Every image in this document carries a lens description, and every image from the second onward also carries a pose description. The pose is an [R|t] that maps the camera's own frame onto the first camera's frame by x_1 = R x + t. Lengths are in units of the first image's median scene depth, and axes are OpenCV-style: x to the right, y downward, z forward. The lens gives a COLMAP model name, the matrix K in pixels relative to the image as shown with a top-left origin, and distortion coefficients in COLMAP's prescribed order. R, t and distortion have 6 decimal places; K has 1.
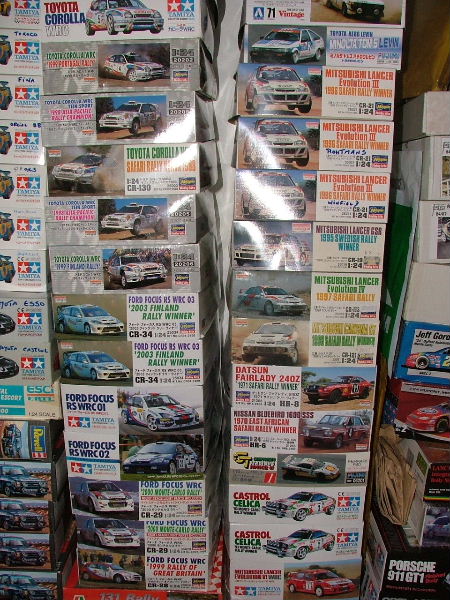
lens RADIAL K [[661.9, 0, 225.0], [0, 661.9, 300.0], [0, 0, 1]] dist [-0.209154, 0.248808]
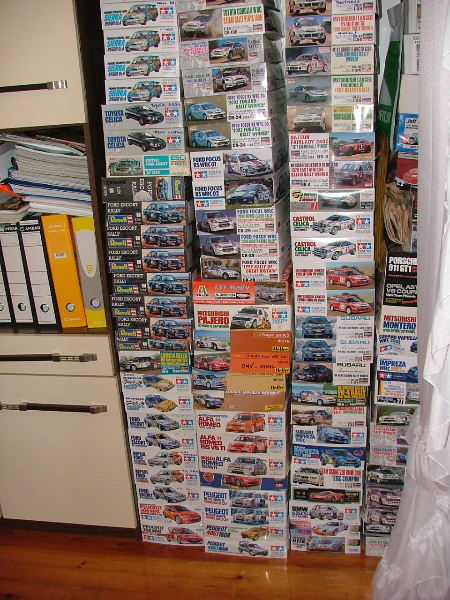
lens RADIAL K [[661.9, 0, 225.0], [0, 661.9, 300.0], [0, 0, 1]] dist [-0.209154, 0.248808]
pose [[0.984600, -0.009750, -0.174549, 0.140658], [0.027310, 0.994764, 0.098484, 0.353960], [0.172674, -0.101734, 0.979711, -0.735950]]
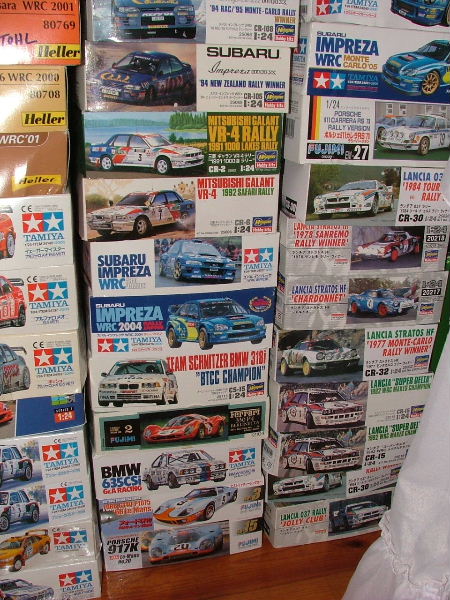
lens RADIAL K [[661.9, 0, 225.0], [0, 661.9, 300.0], [0, 0, 1]] dist [-0.209154, 0.248808]
pose [[0.967688, -0.088105, 0.236255, -0.039093], [0.053464, 0.987358, 0.149220, 0.891645], [-0.246415, -0.131768, 0.960165, 0.453380]]
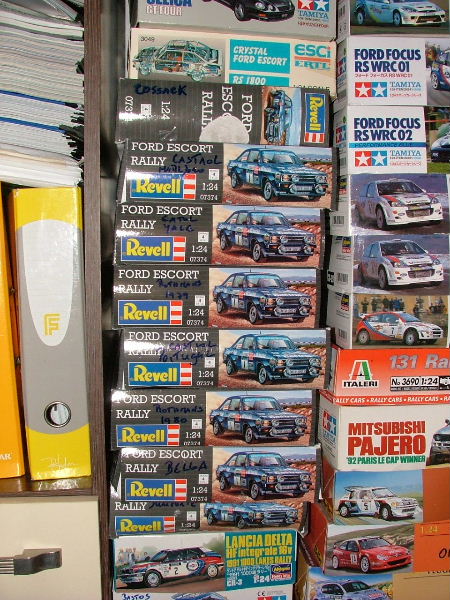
lens RADIAL K [[661.9, 0, 225.0], [0, 661.9, 300.0], [0, 0, 1]] dist [-0.209154, 0.248808]
pose [[0.993152, -0.013669, 0.116026, -0.482097], [0.028052, 0.991979, -0.123250, 0.514195], [-0.113411, 0.125661, 0.985570, 0.344940]]
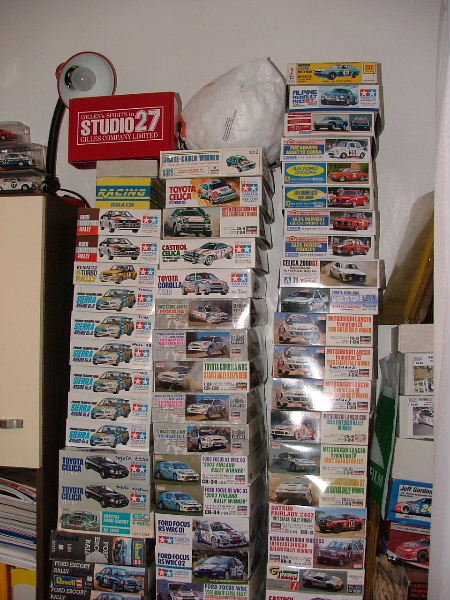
lens RADIAL K [[661.9, 0, 225.0], [0, 661.9, 300.0], [0, 0, 1]] dist [-0.209154, 0.248808]
pose [[0.993329, 0.004311, -0.115233, 0.080188], [-0.032958, 0.968229, -0.247883, 0.016936], [0.110503, 0.250027, 0.961912, -0.557323]]
